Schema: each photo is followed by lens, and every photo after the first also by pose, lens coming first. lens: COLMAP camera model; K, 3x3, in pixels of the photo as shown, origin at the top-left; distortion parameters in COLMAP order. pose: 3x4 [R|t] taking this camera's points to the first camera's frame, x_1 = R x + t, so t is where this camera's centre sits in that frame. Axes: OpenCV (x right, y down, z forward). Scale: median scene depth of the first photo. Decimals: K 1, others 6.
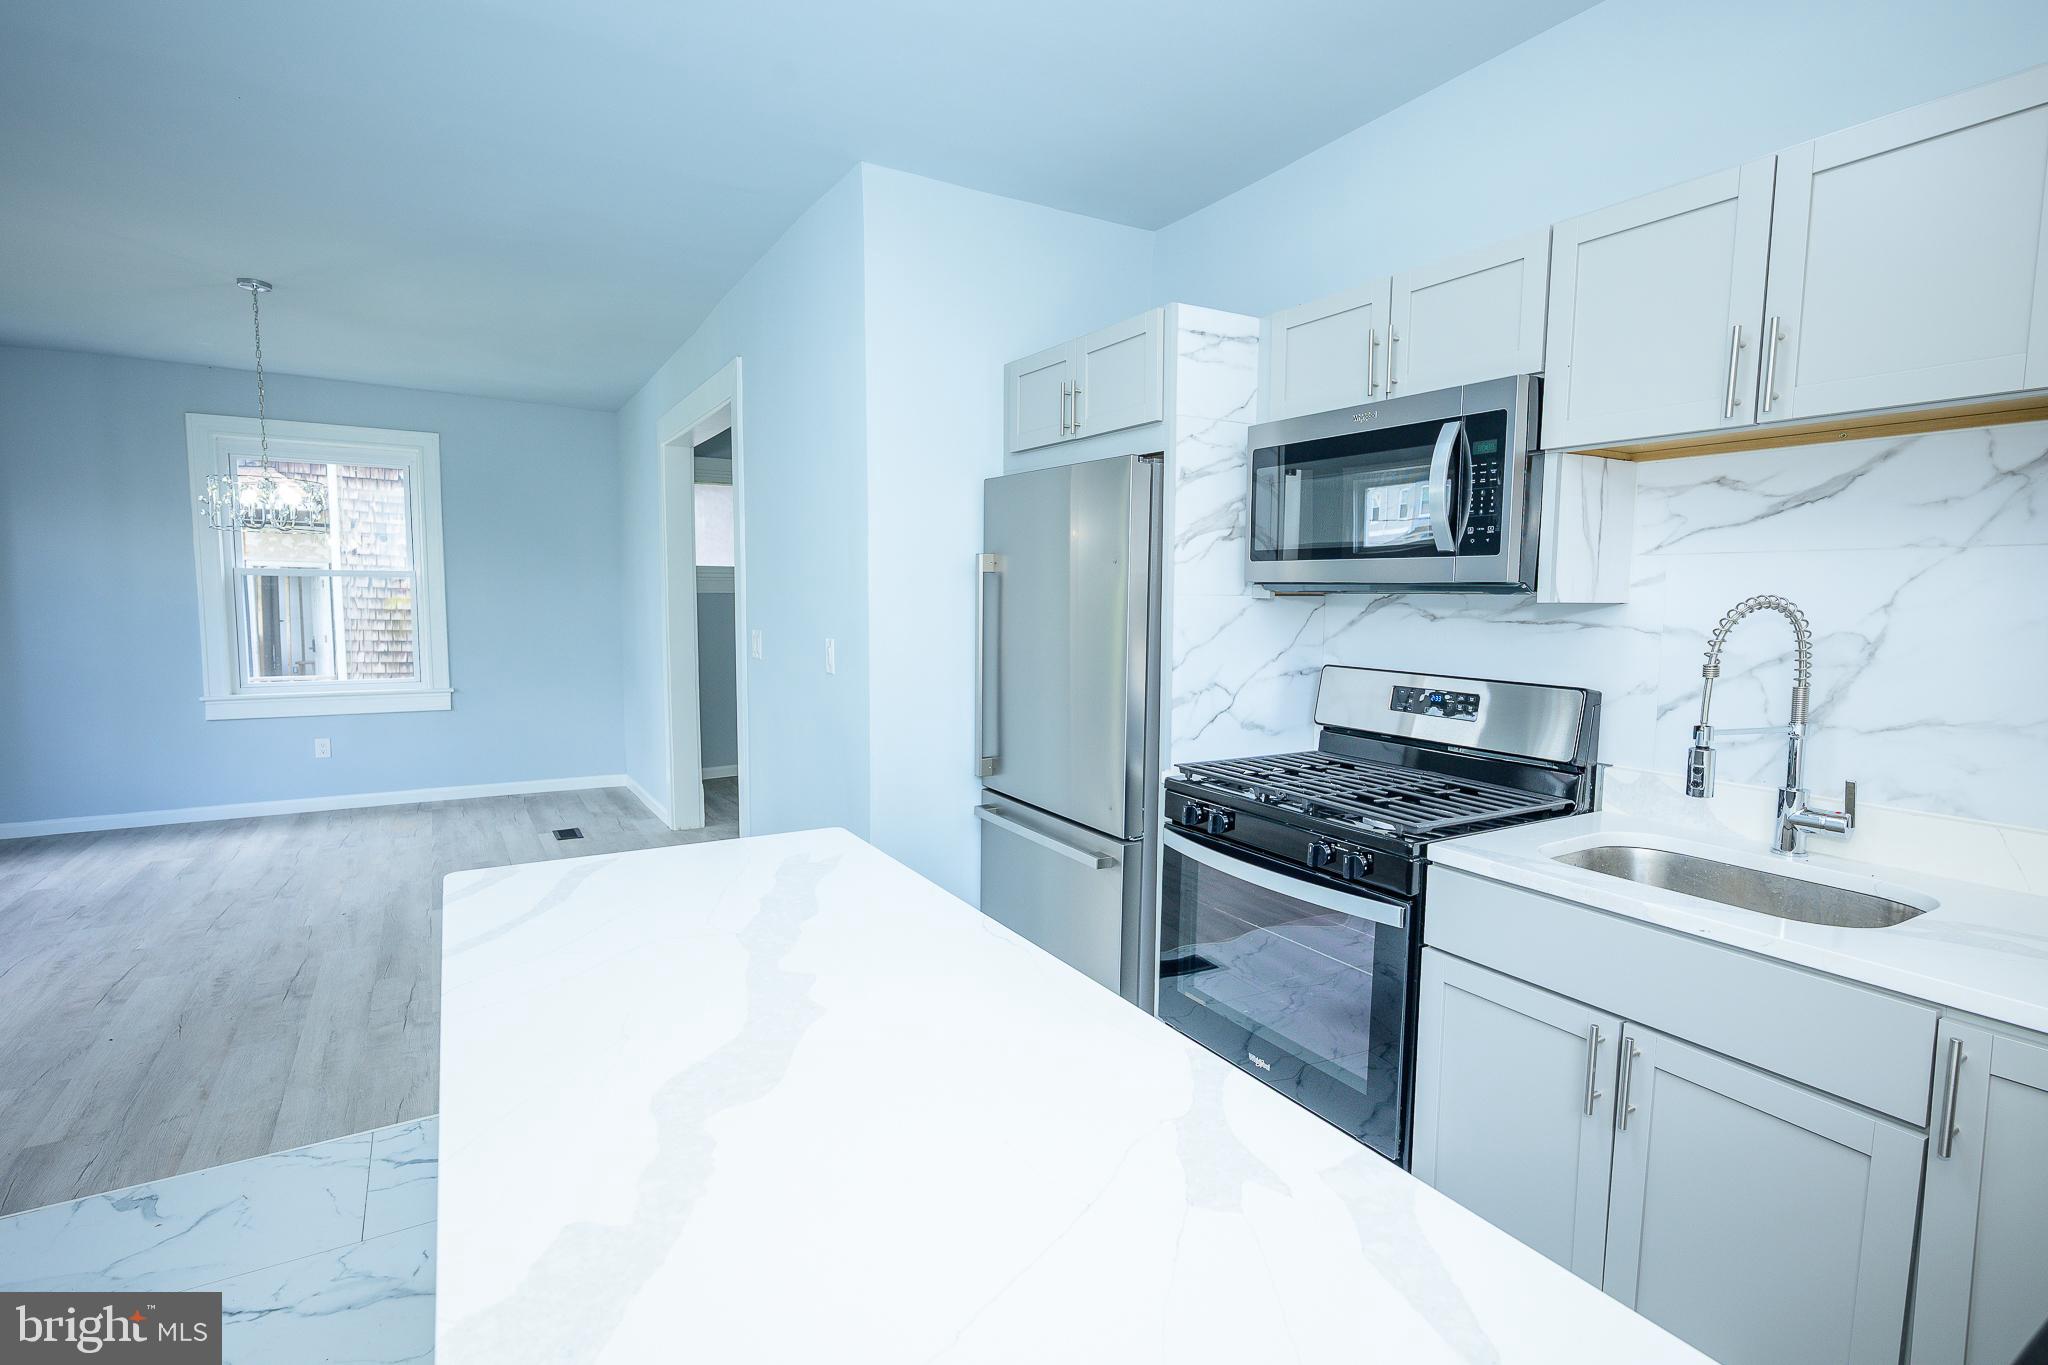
lens RADIAL K [[974.9, 0, 1019.6], [0, 974.9, 674.7], [0, 0, 1]] dist [-0.000433, 0.001437]
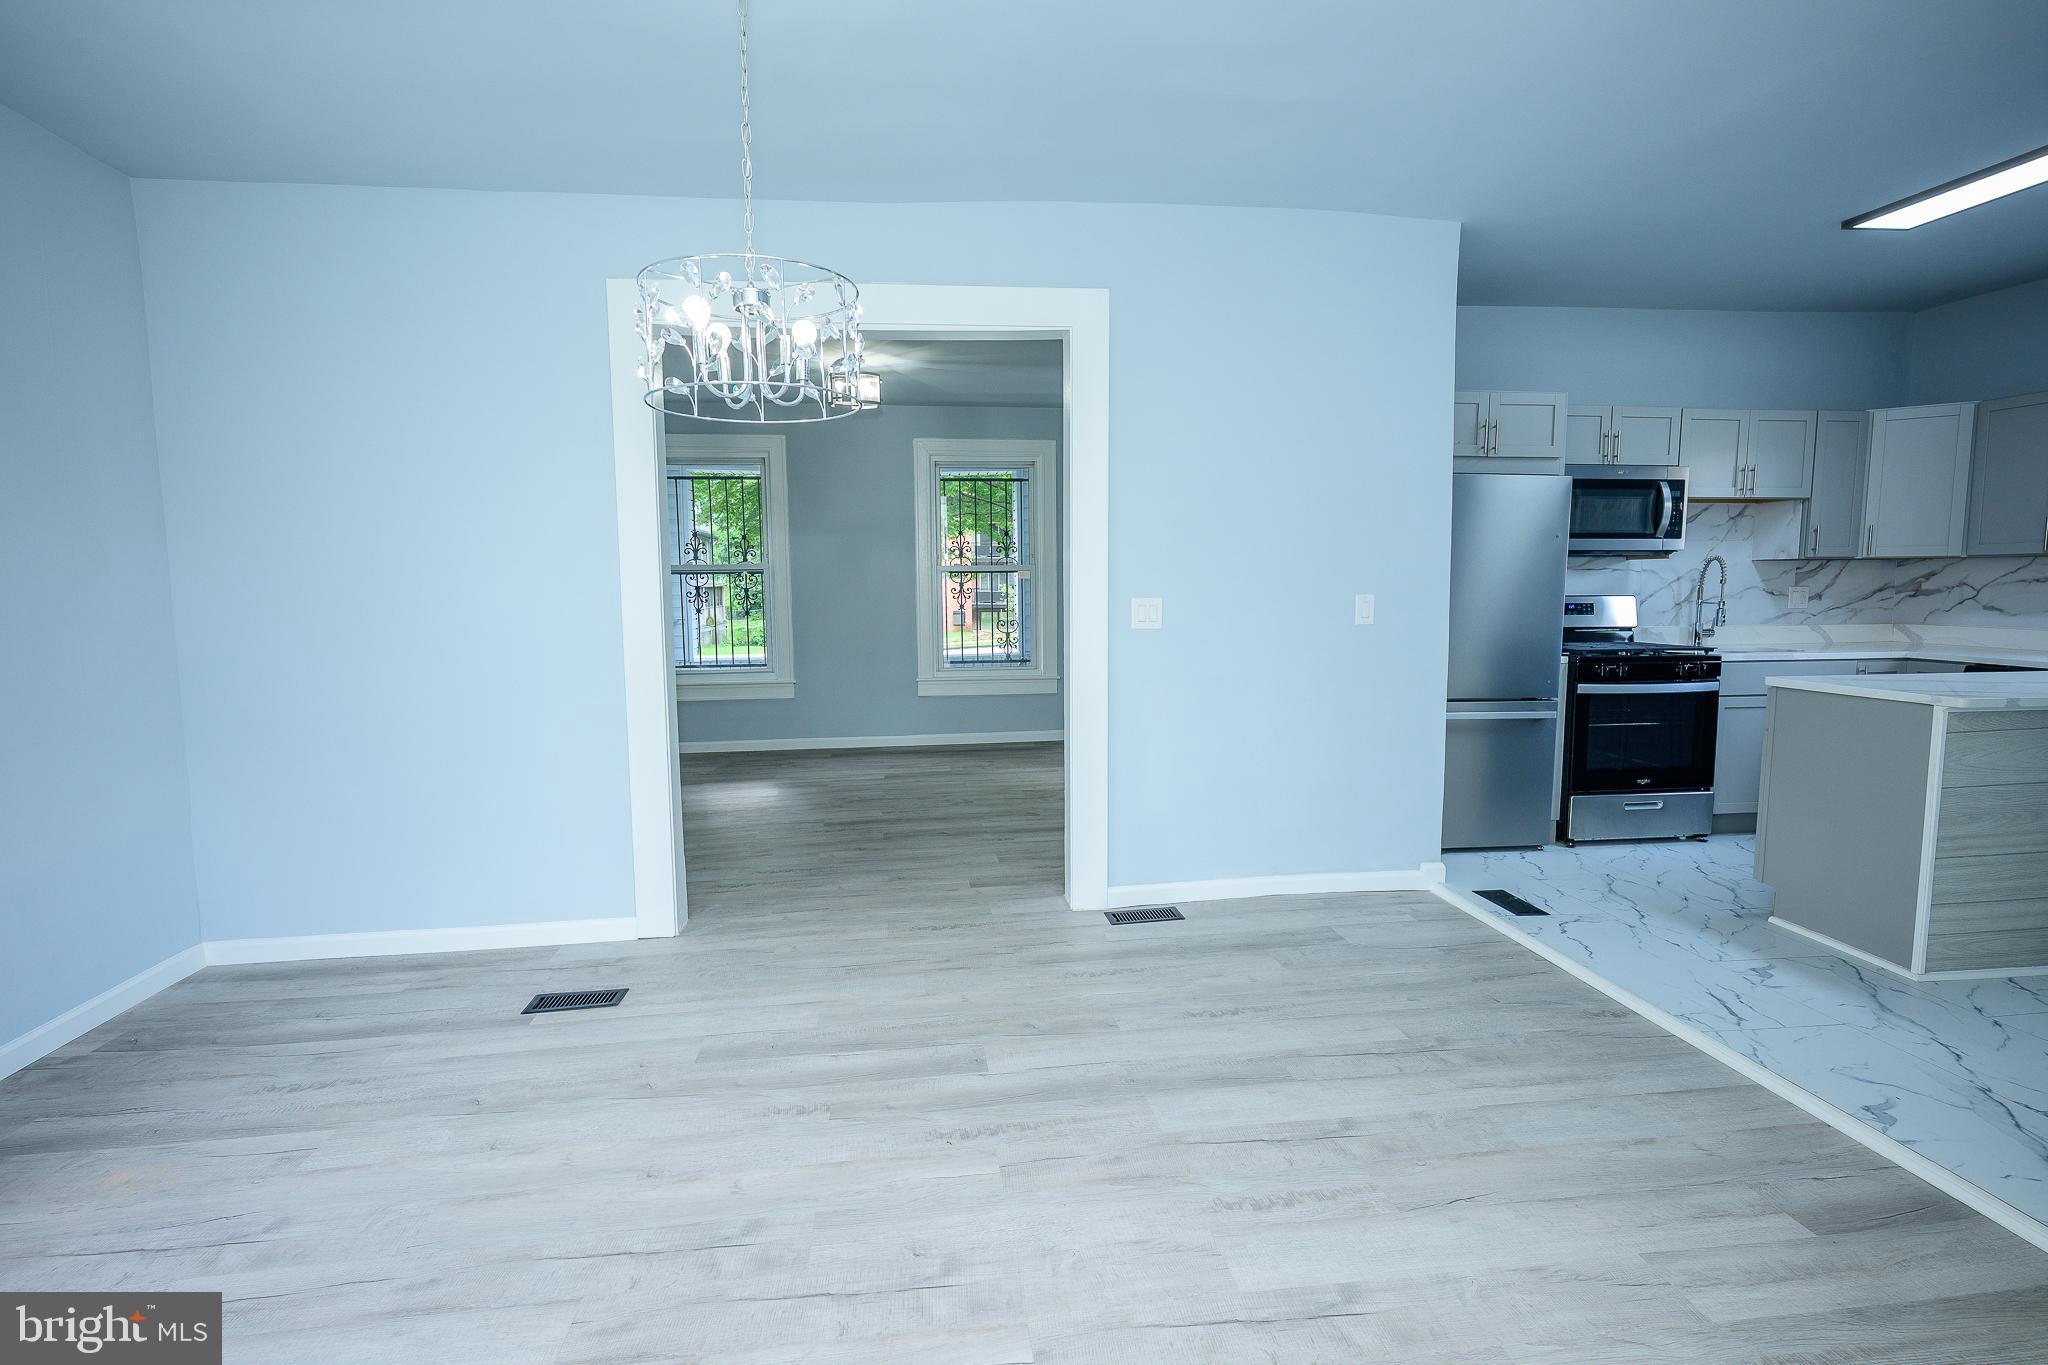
lens RADIAL K [[974.9, 0, 1019.6], [0, 974.9, 674.7], [0, 0, 1]] dist [-0.000433, 0.001437]
pose [[0.395850, -0.102041, 0.912629, -1.900396], [0.089479, 0.993364, 0.072256, -0.085081], [-0.913946, 0.053059, 0.402353, 1.209769]]
